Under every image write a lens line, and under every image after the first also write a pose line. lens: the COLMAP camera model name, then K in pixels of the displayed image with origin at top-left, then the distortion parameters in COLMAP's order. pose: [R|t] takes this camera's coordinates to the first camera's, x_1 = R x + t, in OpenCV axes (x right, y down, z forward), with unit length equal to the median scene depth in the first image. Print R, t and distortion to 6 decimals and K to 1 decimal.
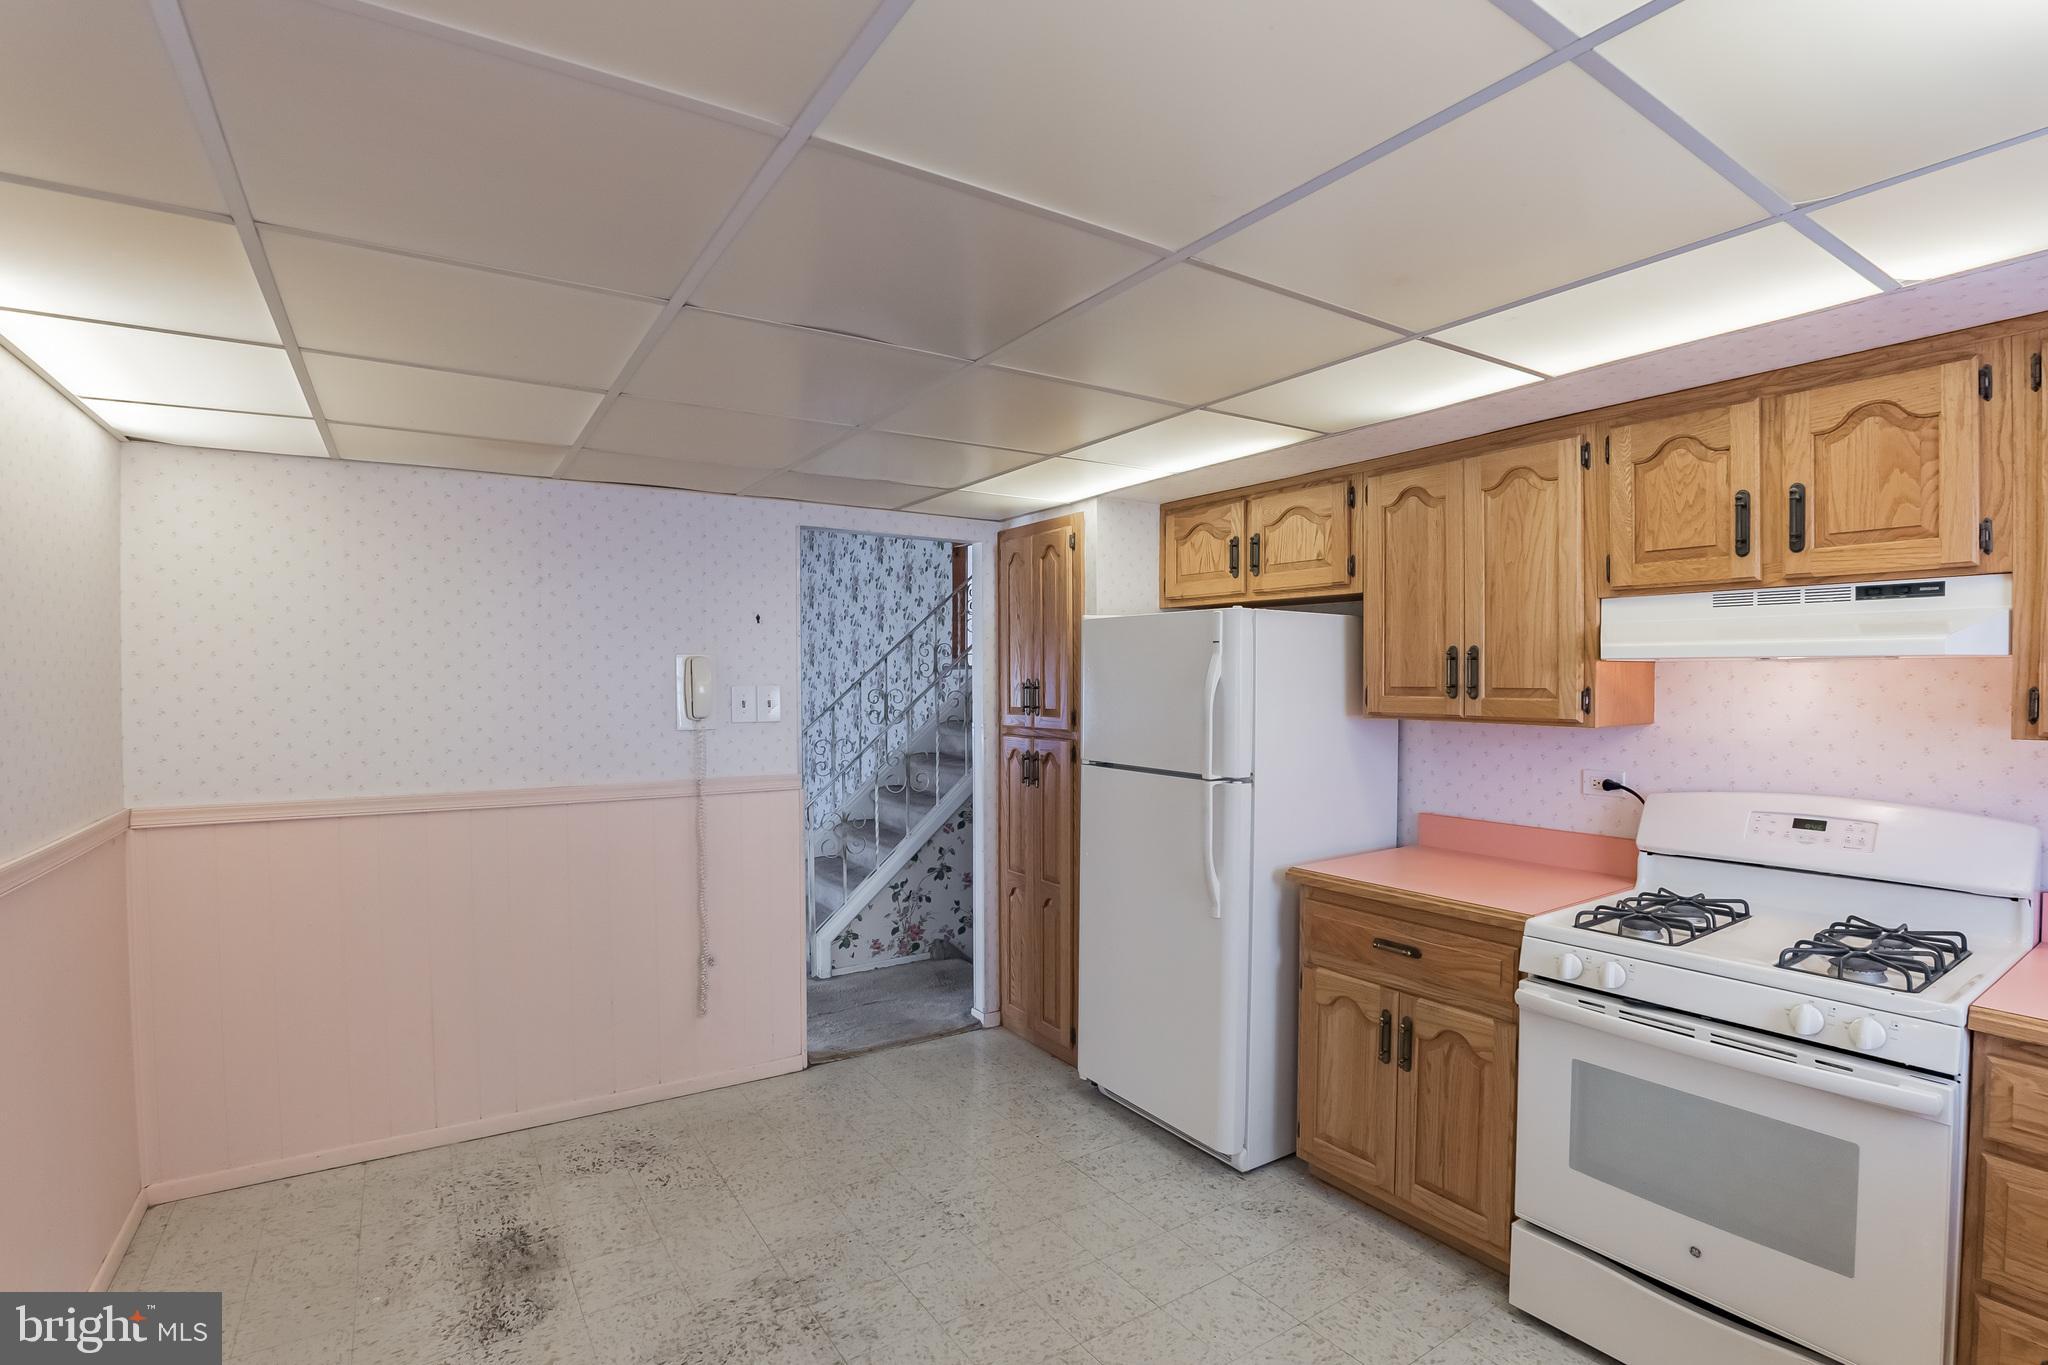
lens RADIAL K [[967.0, 0, 1019.3], [0, 967.0, 677.1], [0, 0, 1]] dist [-0.064788, 0.023529]
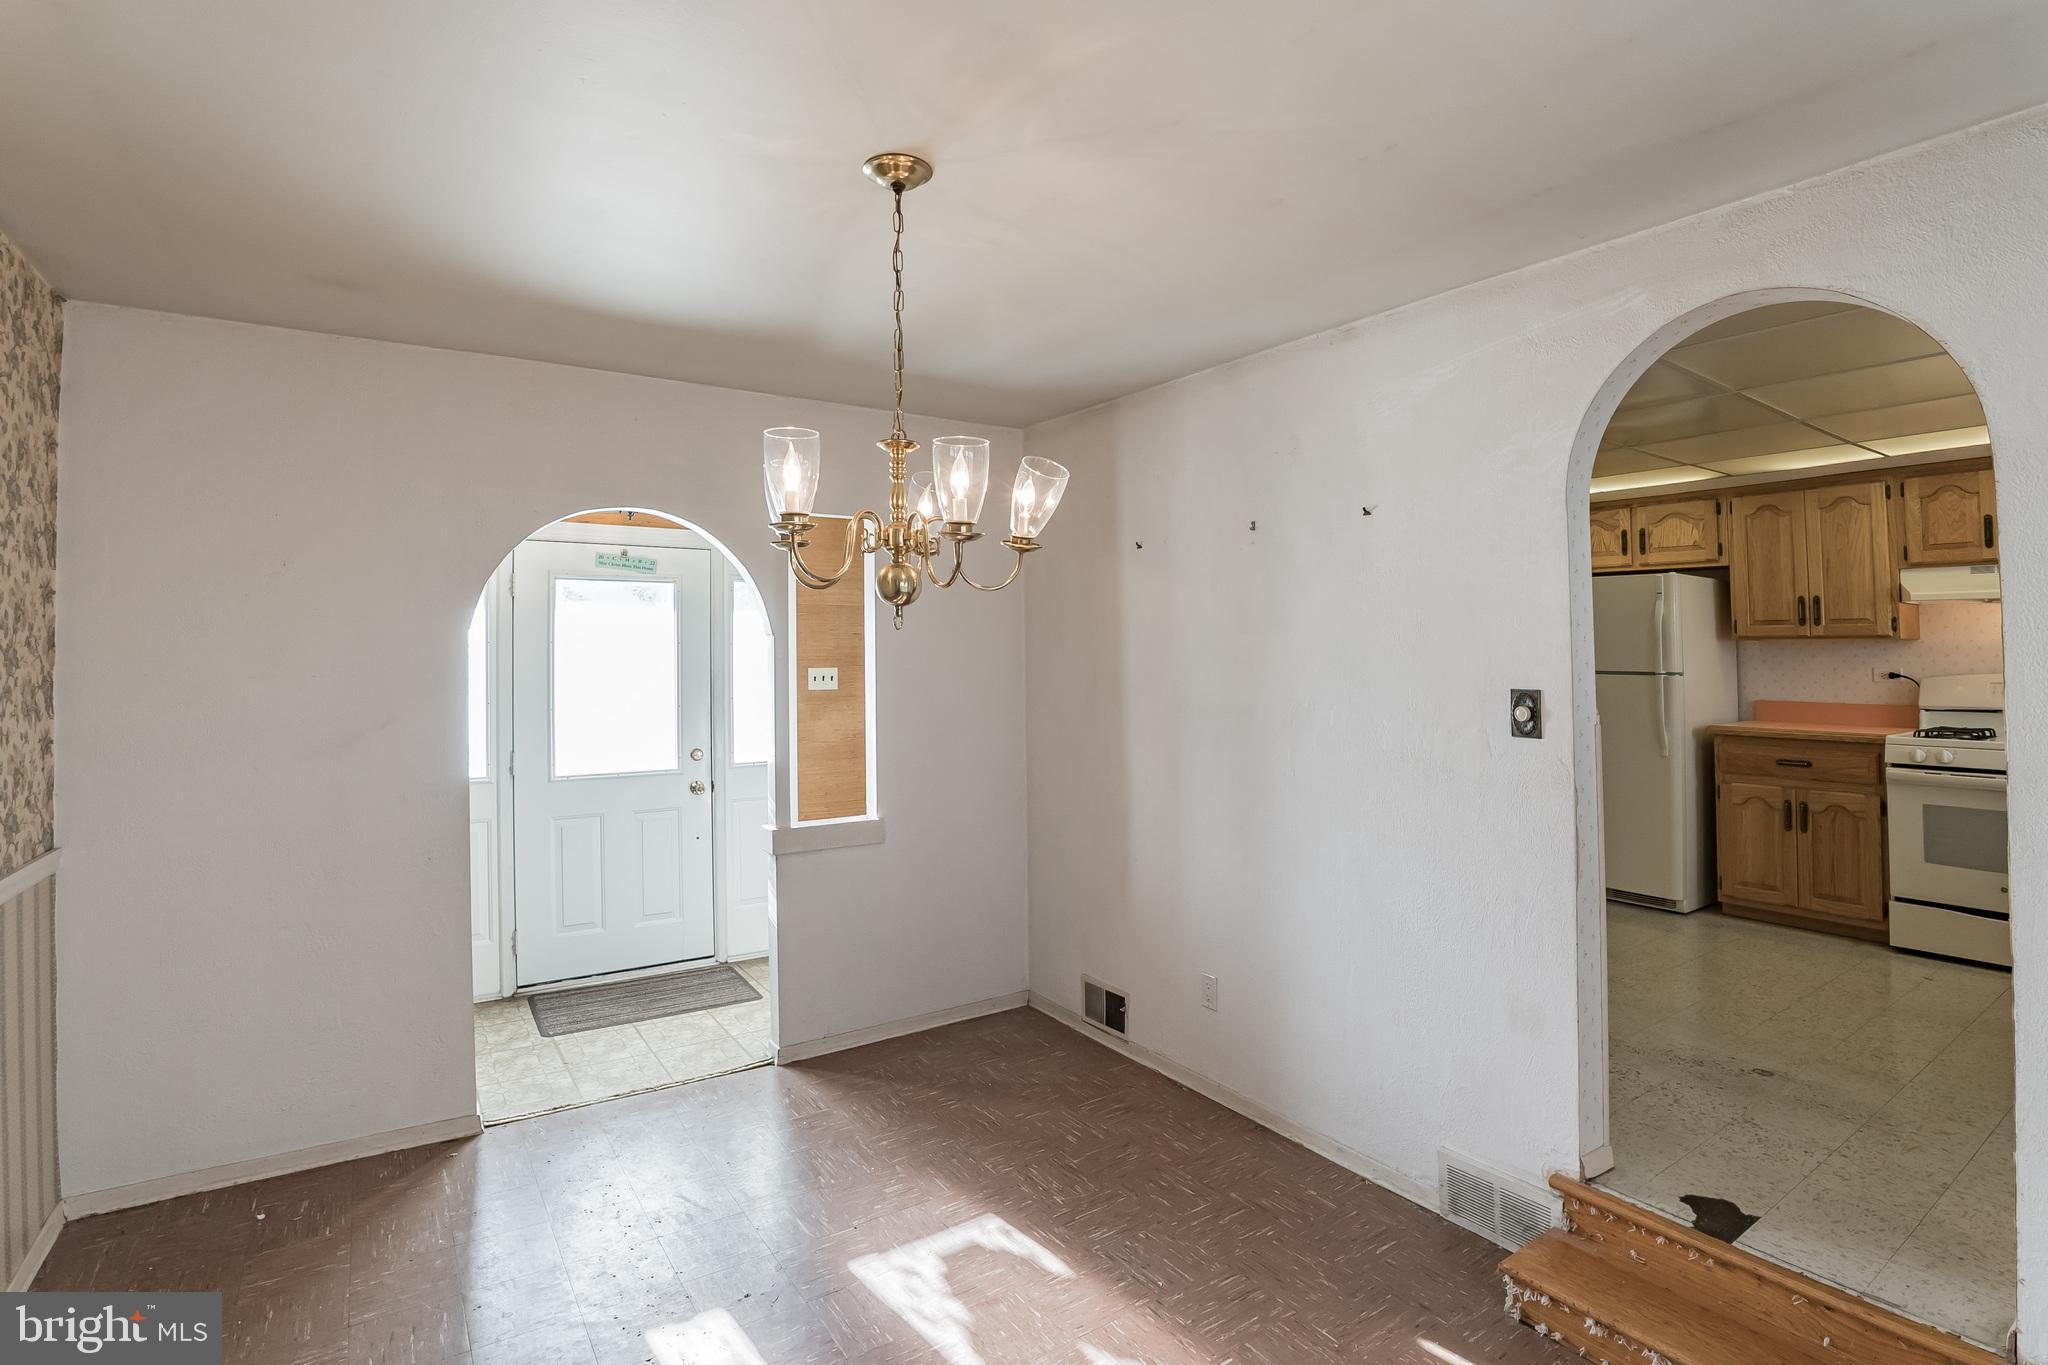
lens RADIAL K [[976.4, 0, 1052.2], [0, 976.4, 583.0], [0, 0, 1]] dist [-0.033375, 0.000465]
pose [[0.999331, 0.011169, 0.034838, -1.014466], [-0.008749, 0.997589, -0.068851, 0.079323], [-0.035523, 0.068500, 0.997018, -0.727325]]
